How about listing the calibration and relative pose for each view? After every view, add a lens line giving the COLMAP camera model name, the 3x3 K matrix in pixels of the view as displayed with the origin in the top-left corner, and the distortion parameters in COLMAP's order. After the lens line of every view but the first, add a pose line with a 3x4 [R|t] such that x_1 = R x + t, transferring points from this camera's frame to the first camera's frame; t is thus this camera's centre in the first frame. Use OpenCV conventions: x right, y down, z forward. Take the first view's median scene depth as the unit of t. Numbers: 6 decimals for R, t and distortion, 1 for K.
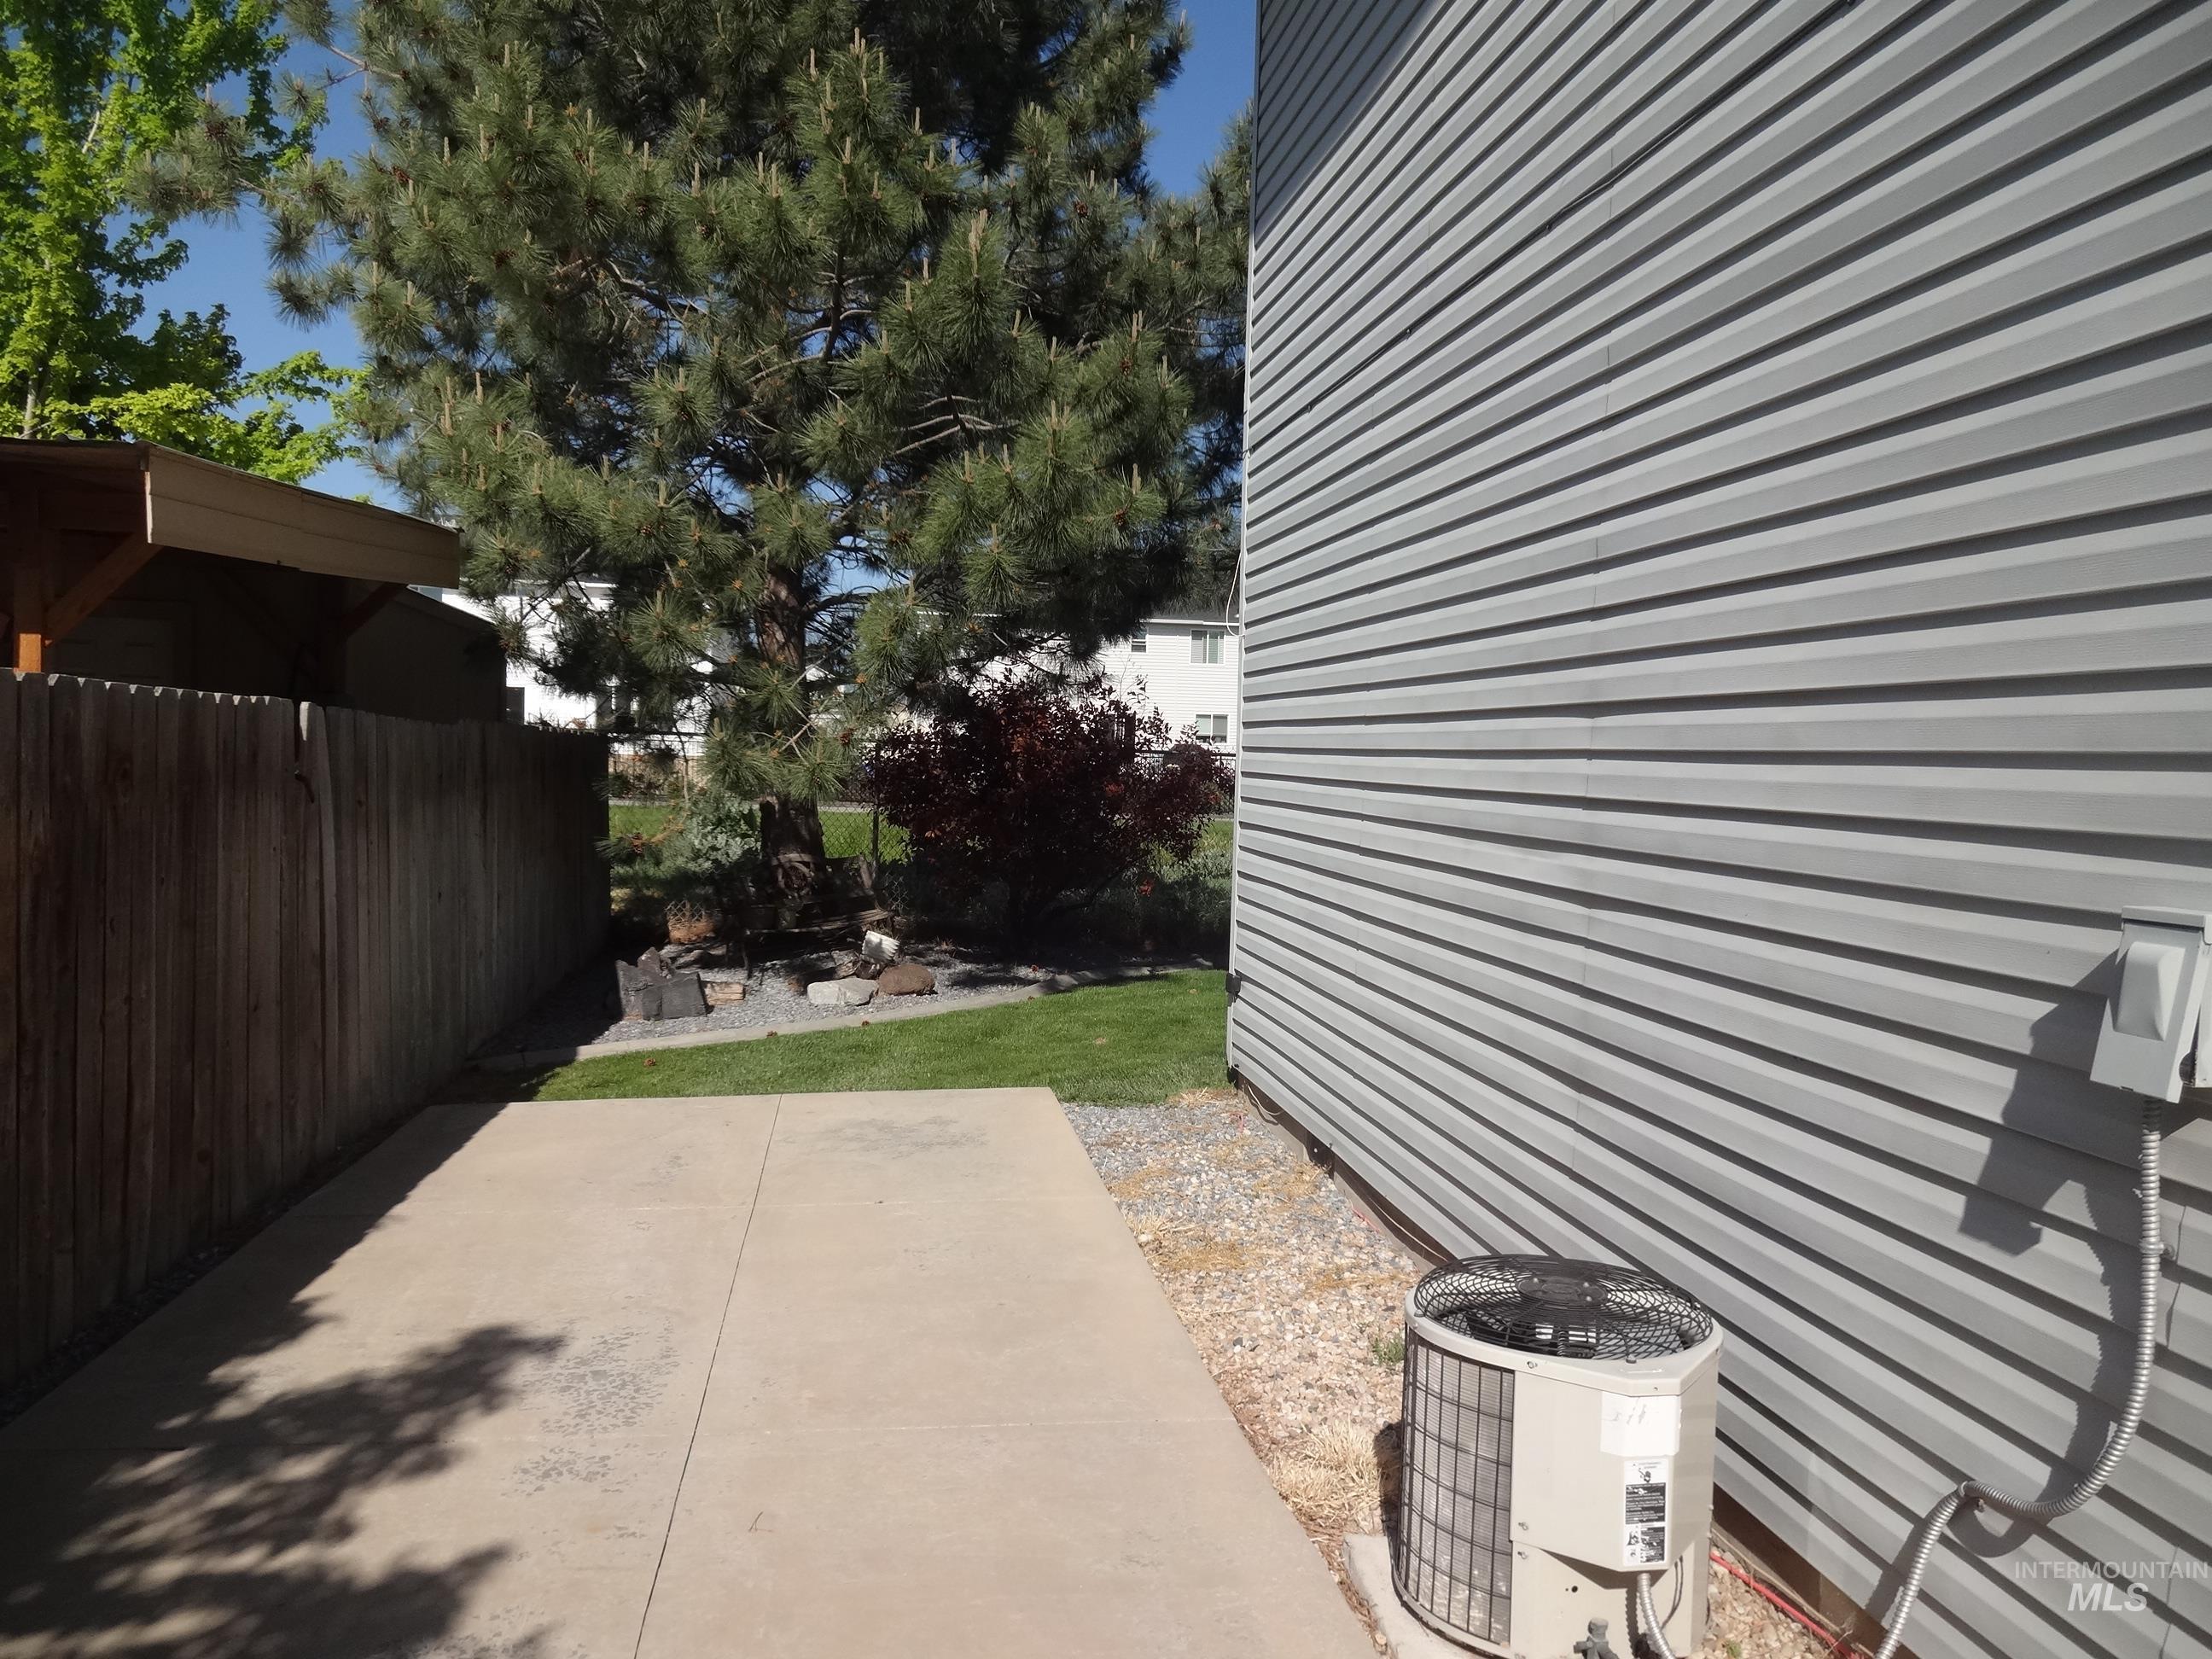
lens RADIAL K [[1628.3, 0, 1106.0], [0, 1628.3, 829.5], [0, 0, 1]] dist [-0.011897, 0.002910]
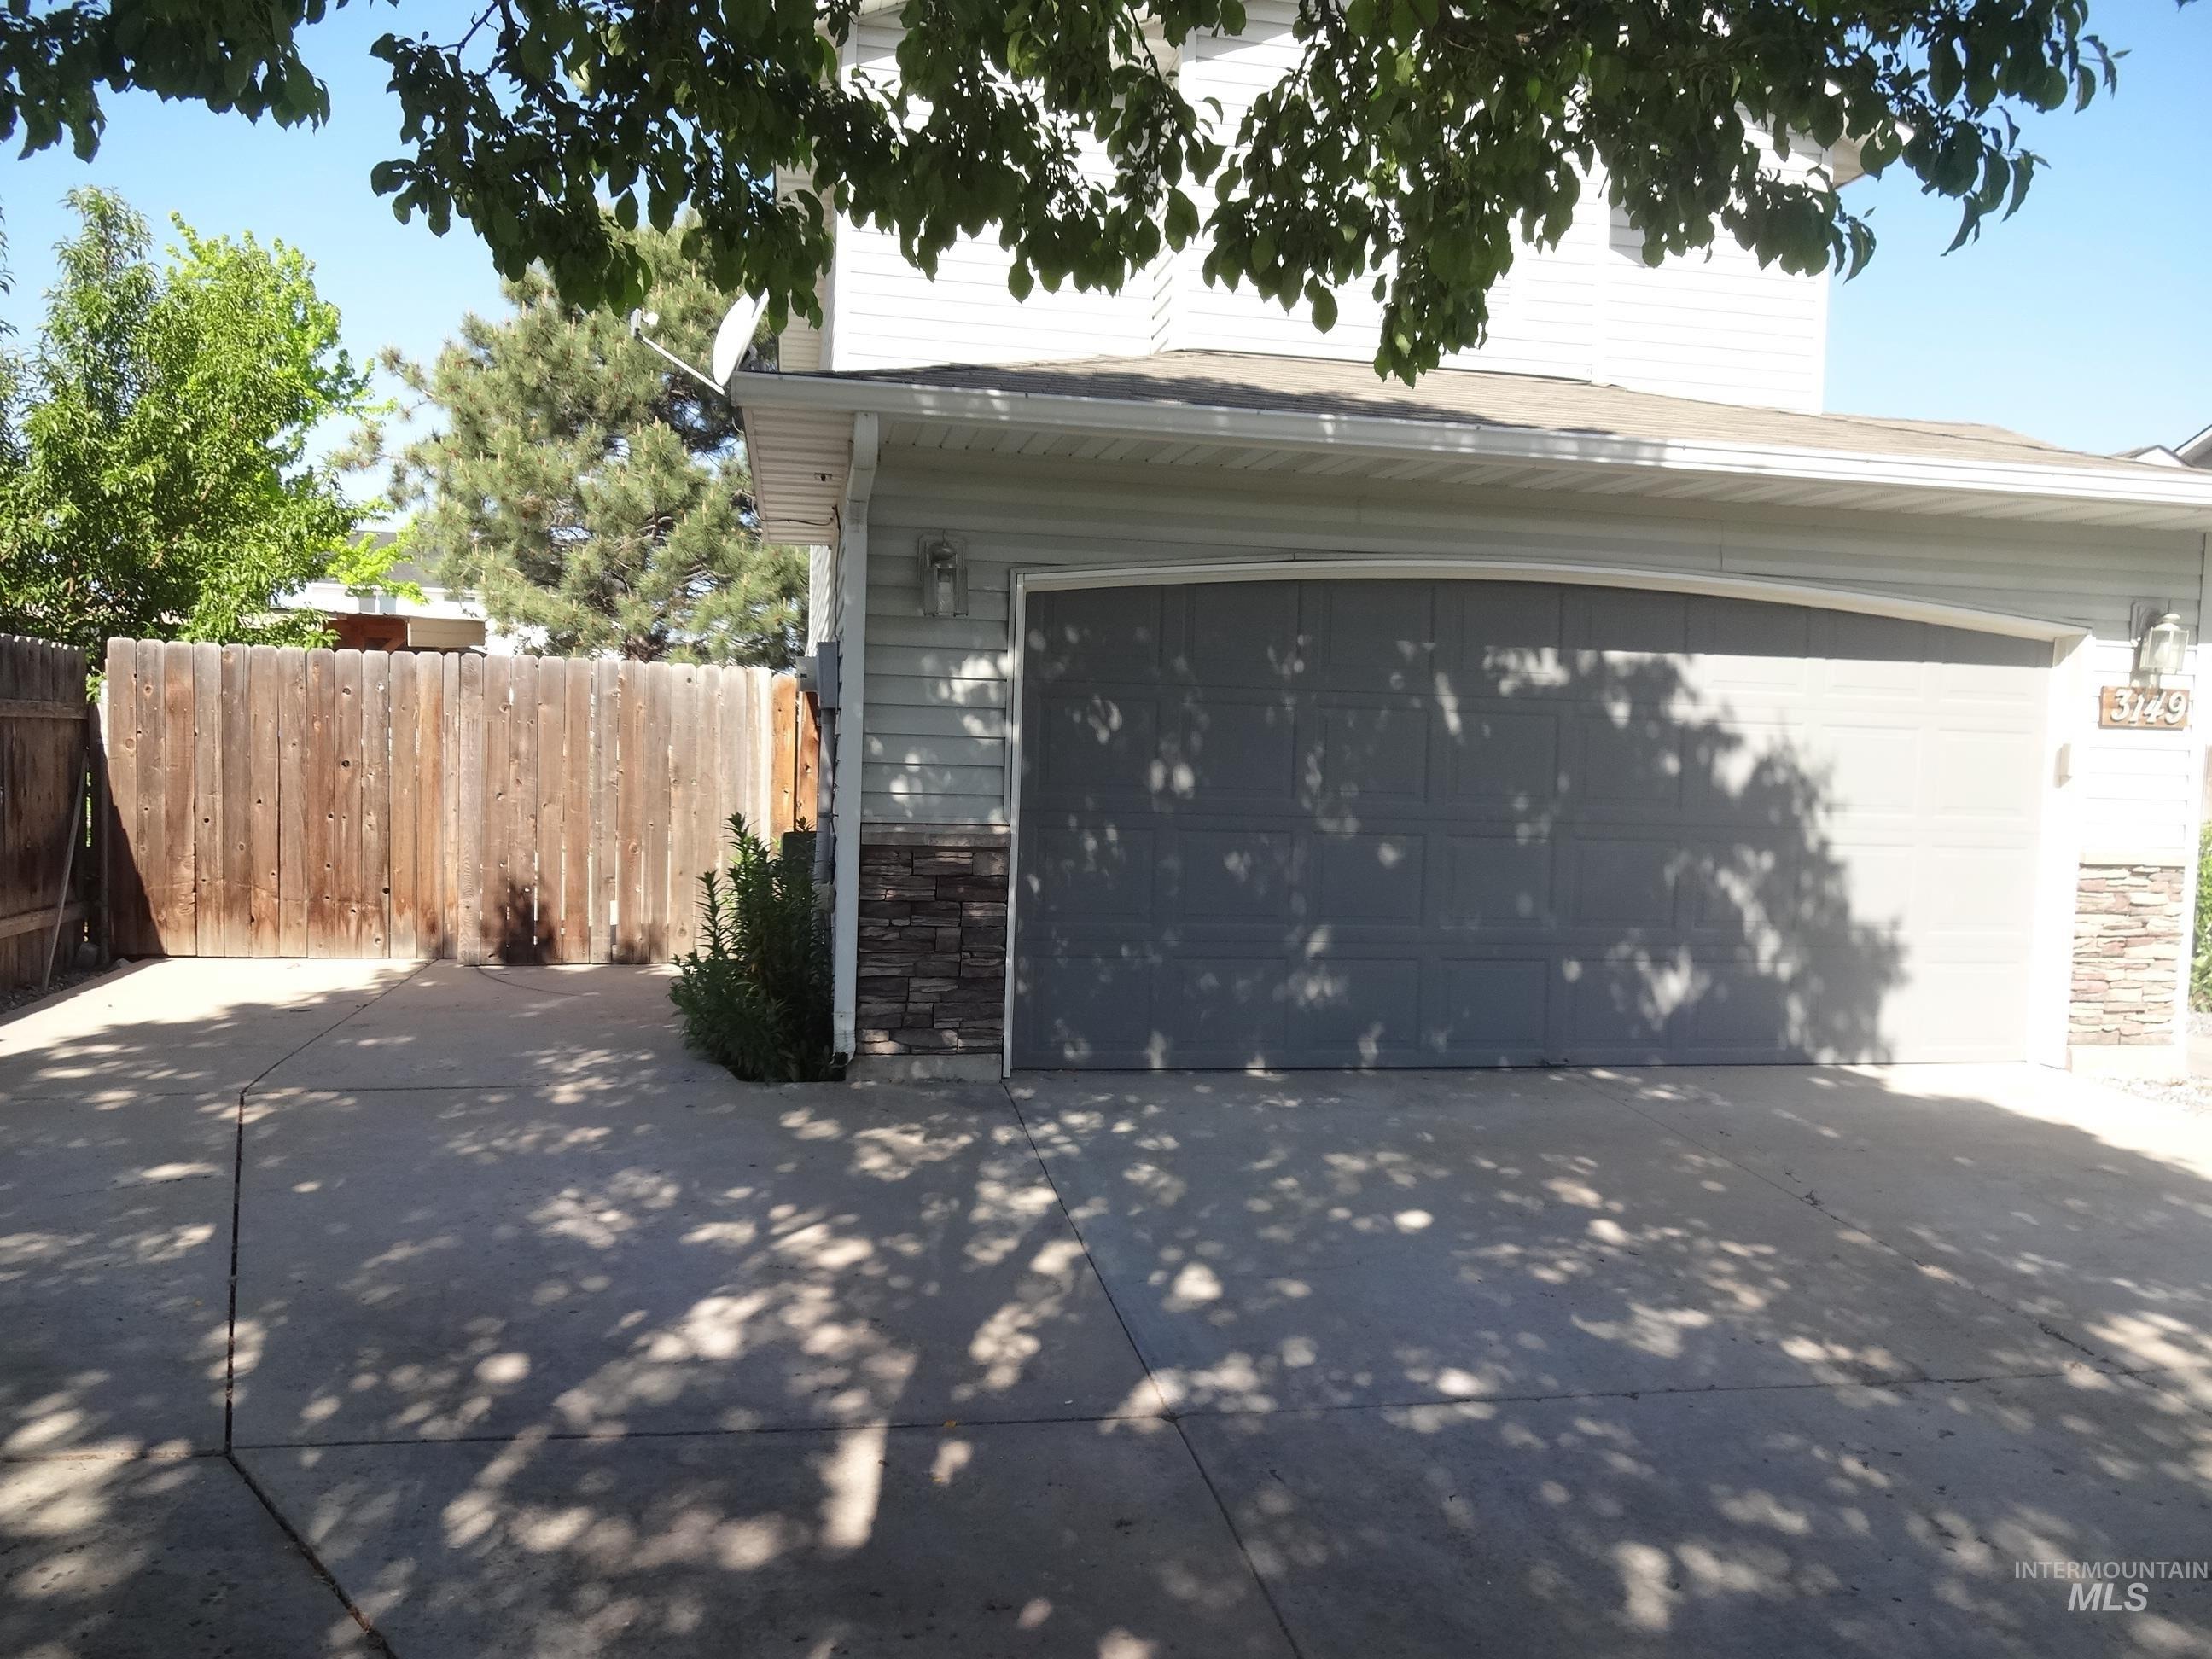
lens RADIAL K [[1628.3, 0, 1106.0], [0, 1628.3, 829.5], [0, 0, 1]] dist [-0.011897, 0.002910]
pose [[0.999257, -0.003219, 0.038407, 0.378542], [0.002670, 0.999894, 0.014330, 0.077031], [-0.038449, -0.014217, 0.999159, -1.309009]]
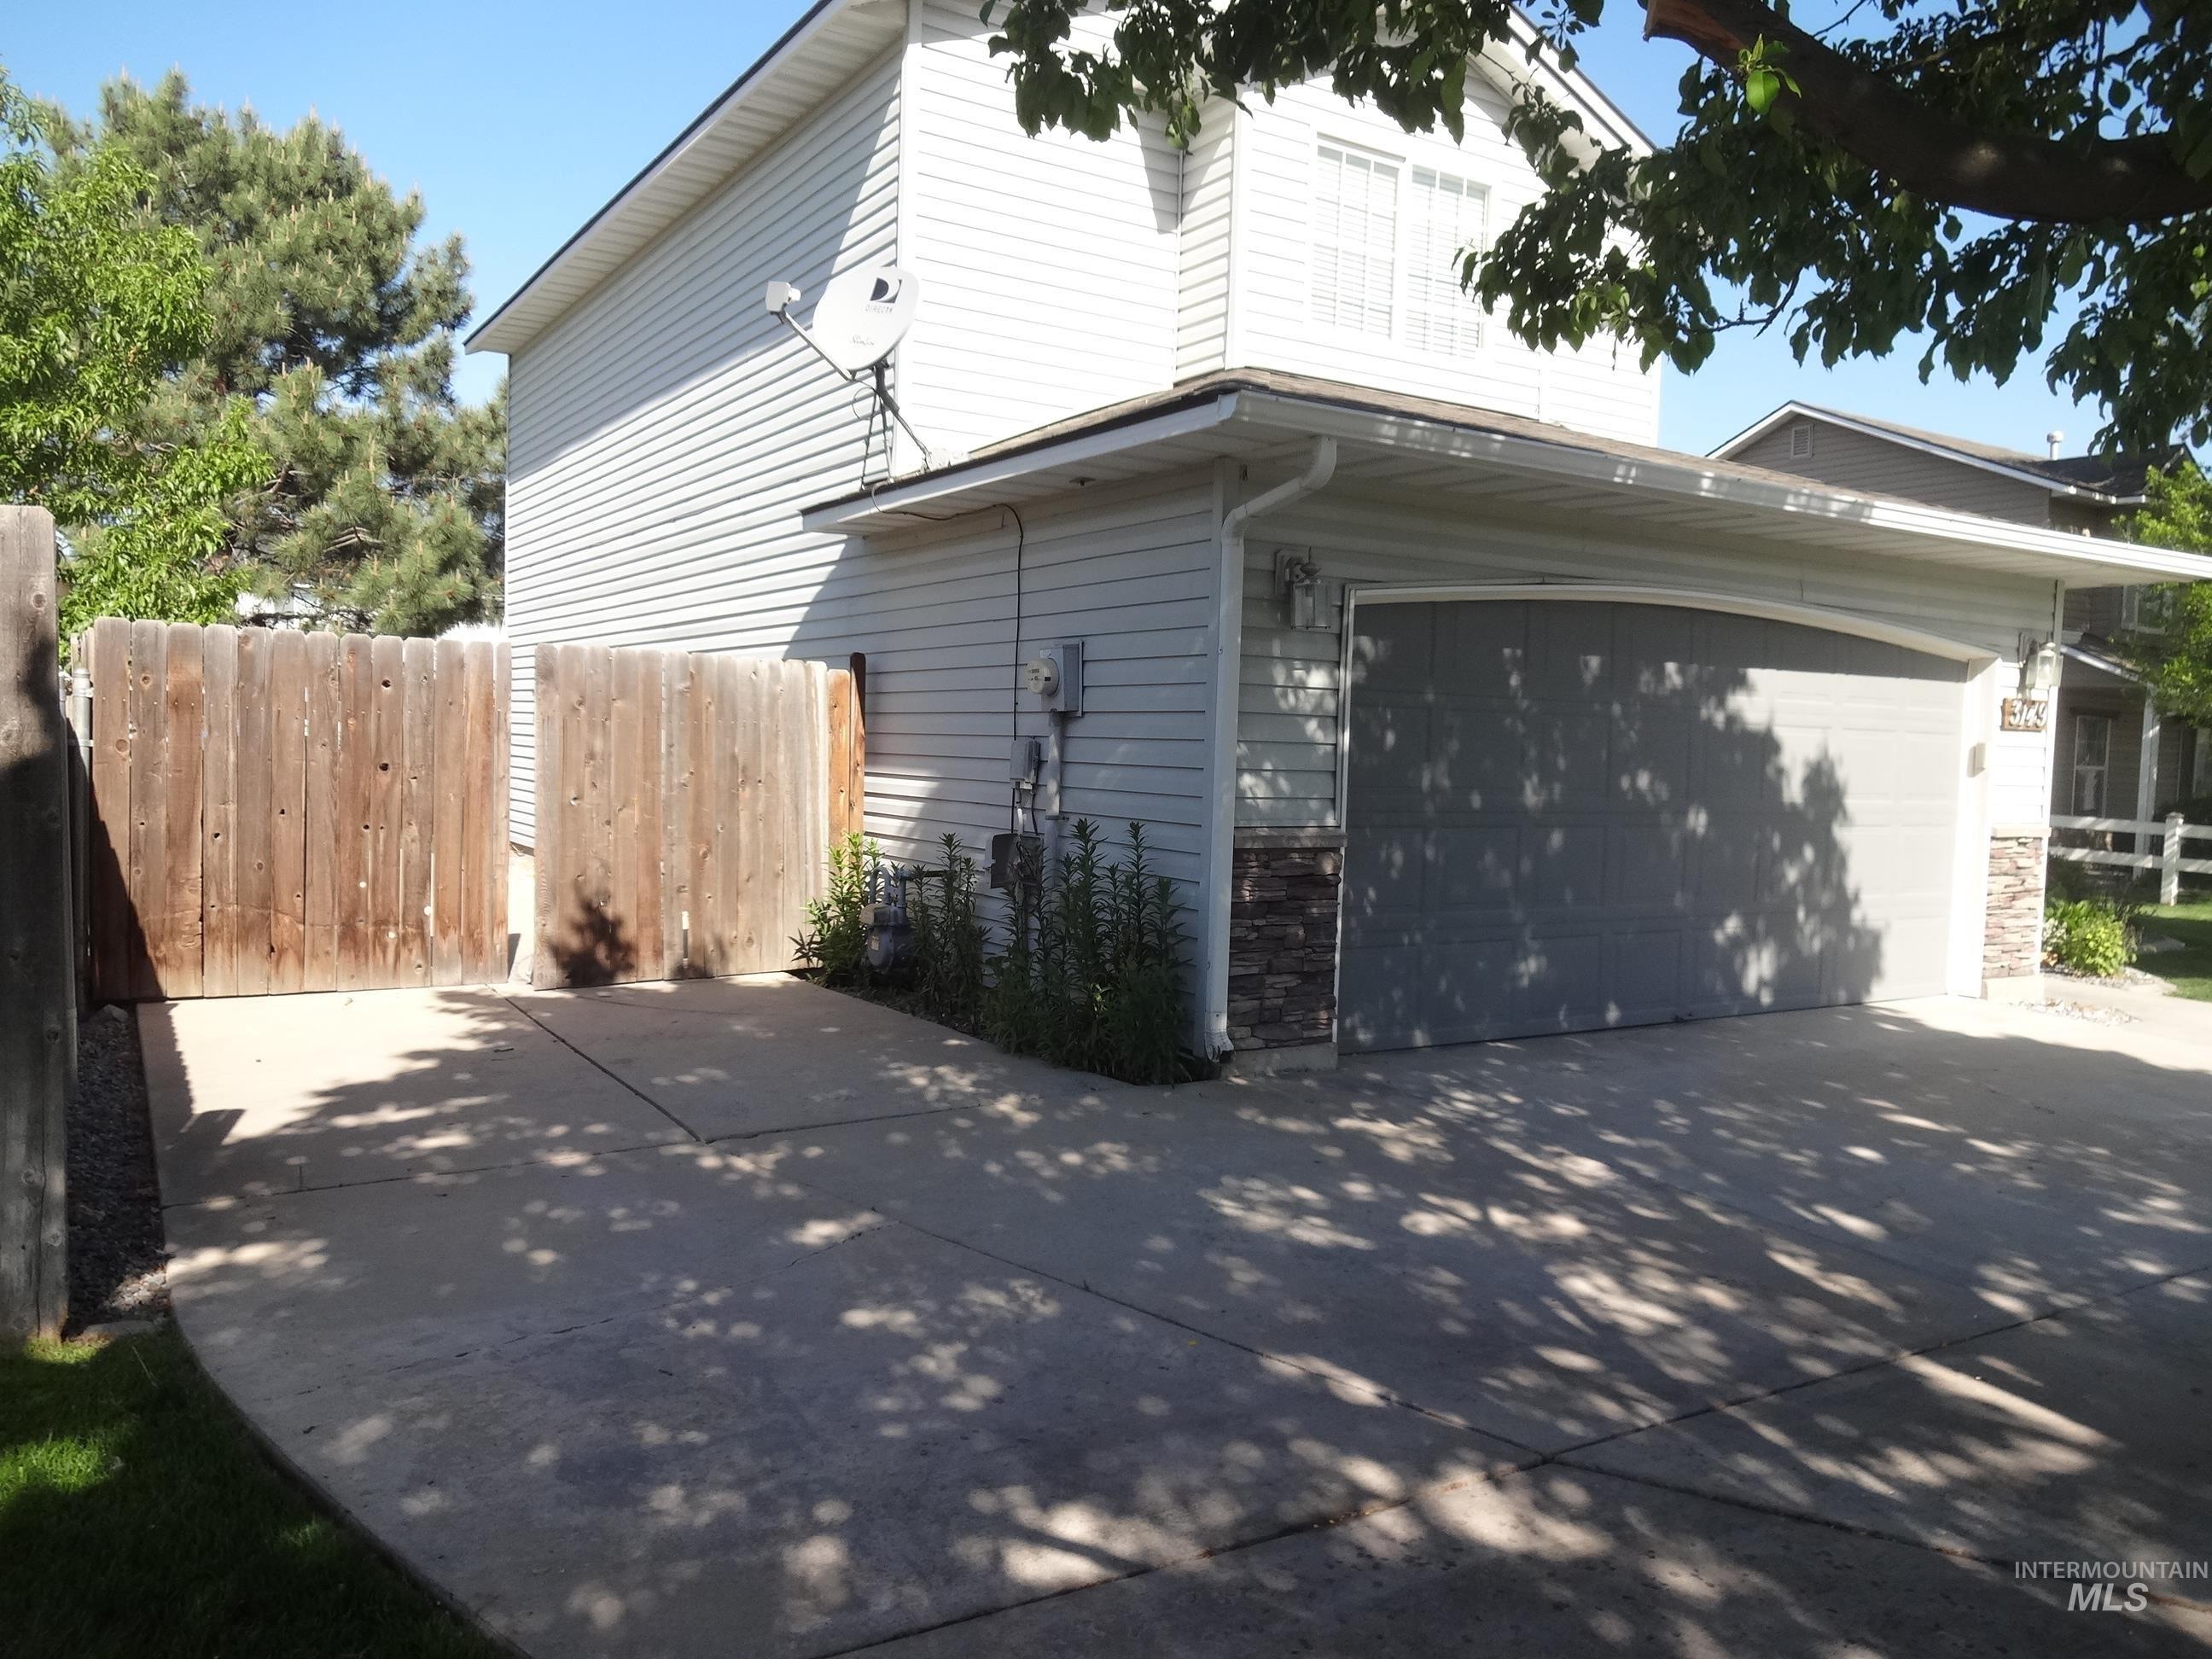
lens RADIAL K [[1628.3, 0, 1106.0], [0, 1628.3, 829.5], [0, 0, 1]] dist [-0.011897, 0.002910]
pose [[0.918806, -0.025807, 0.393866, -0.041798], [0.014056, 0.999367, 0.032690, 0.060123], [-0.394460, -0.024500, 0.918586, -1.245463]]
